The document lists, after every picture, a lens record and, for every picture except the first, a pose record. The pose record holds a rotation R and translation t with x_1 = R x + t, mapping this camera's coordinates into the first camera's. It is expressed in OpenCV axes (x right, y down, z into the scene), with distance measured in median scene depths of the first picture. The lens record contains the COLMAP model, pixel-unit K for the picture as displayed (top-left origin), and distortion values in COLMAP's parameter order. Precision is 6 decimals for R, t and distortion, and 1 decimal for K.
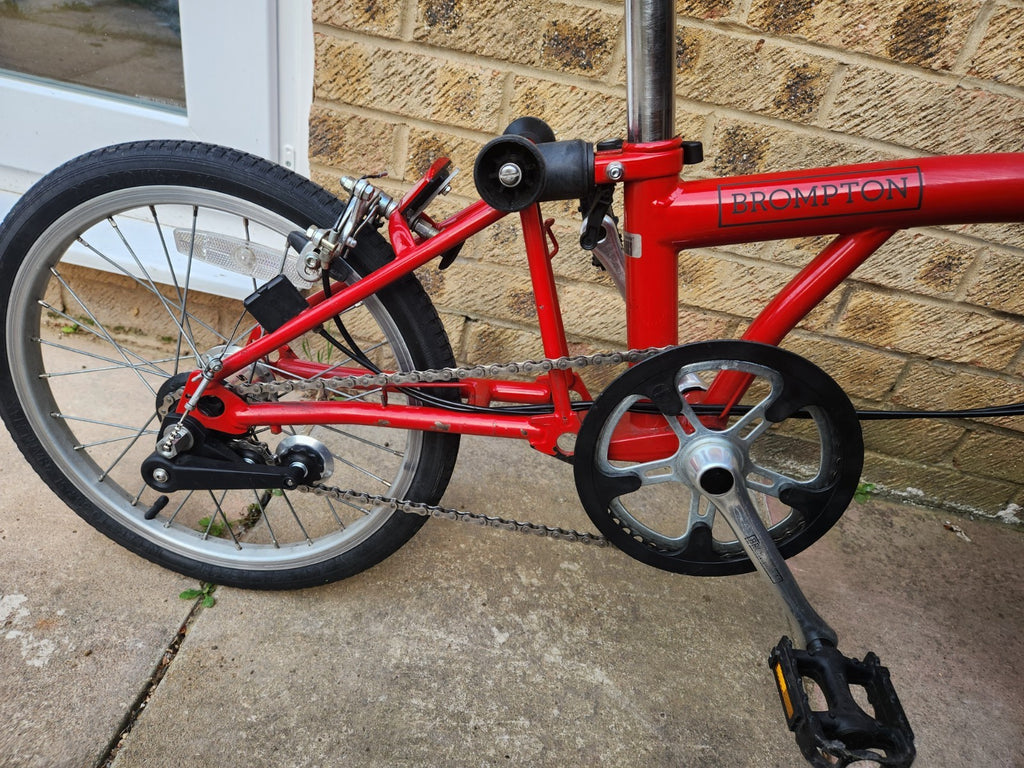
lens RADIAL K [[687.7, 0, 500.3], [0, 687.7, 397.6], [0, 0, 1]] dist [0.065860, -0.064949]
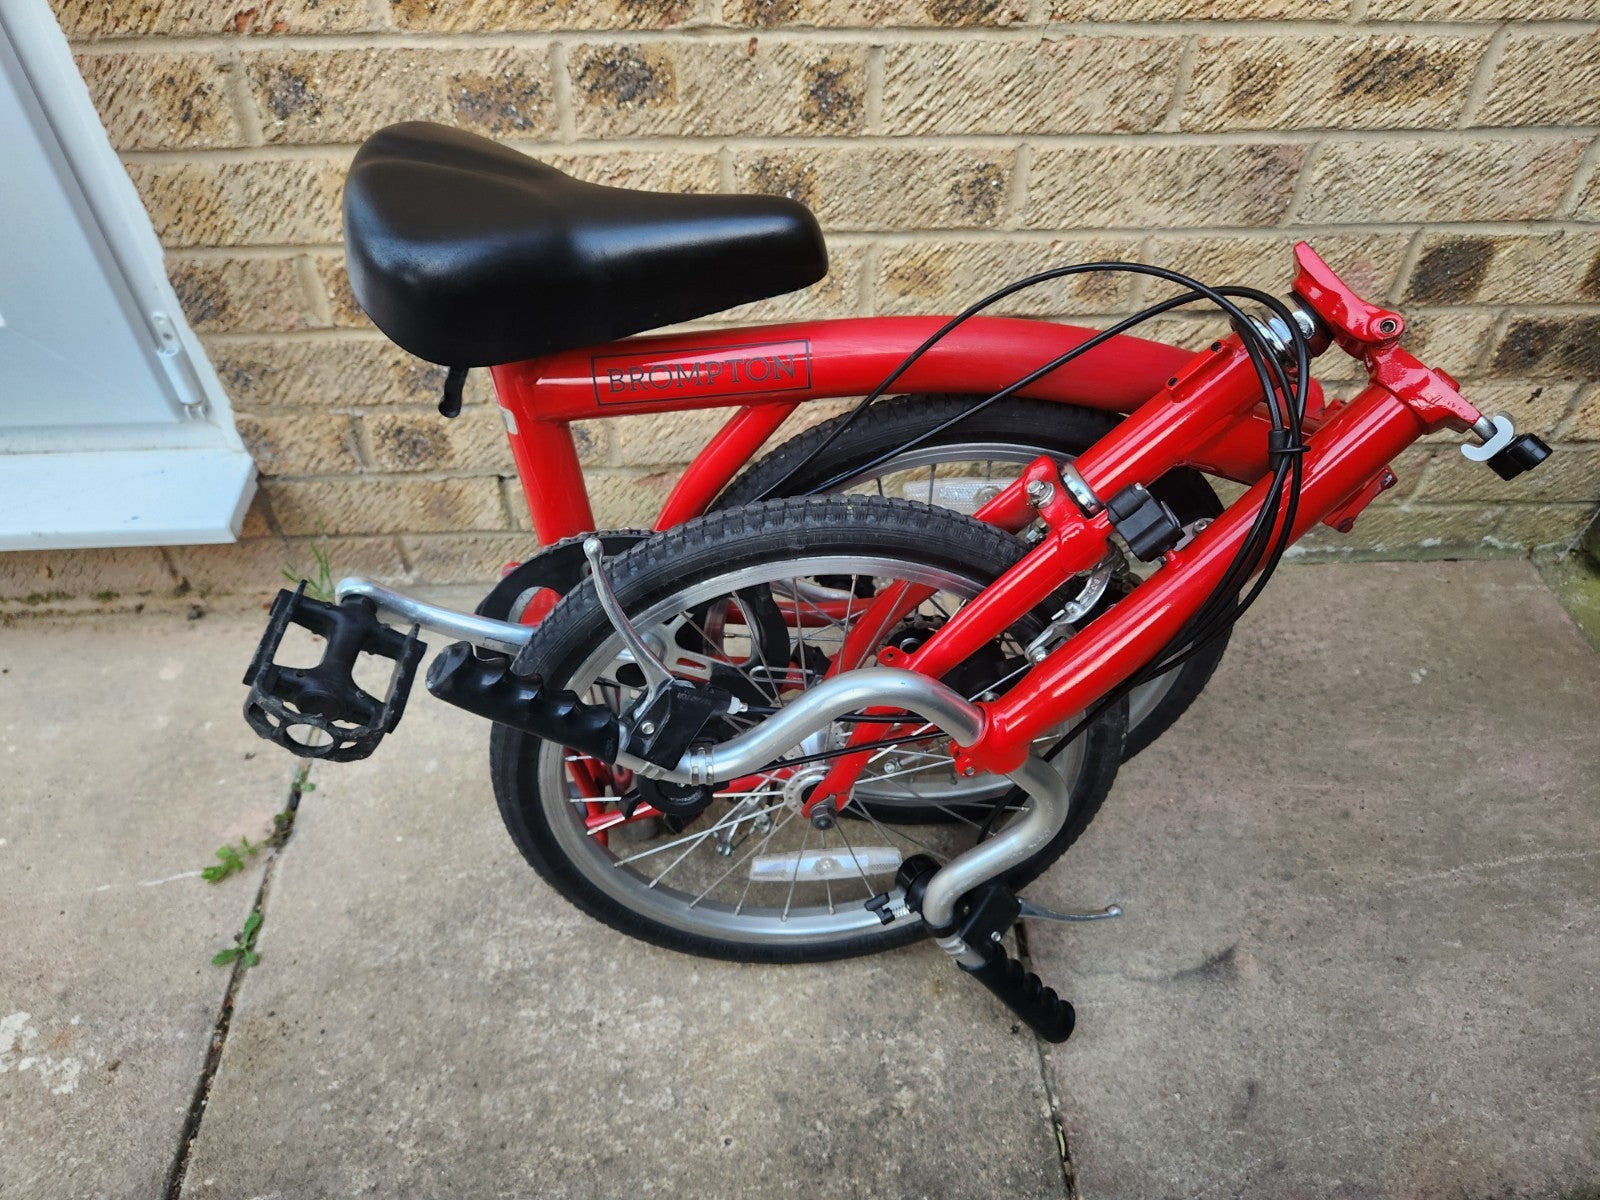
lens RADIAL K [[1074.5, 0, 792.7], [0, 1074.5, 611.6], [0, 0, 1]] dist [0.065860, -0.064949]
pose [[0.969779, -0.243959, -0.003518, 0.268151], [0.238728, 0.945810, 0.220119, -0.197764], [-0.050373, -0.214307, 0.975467, -0.161921]]
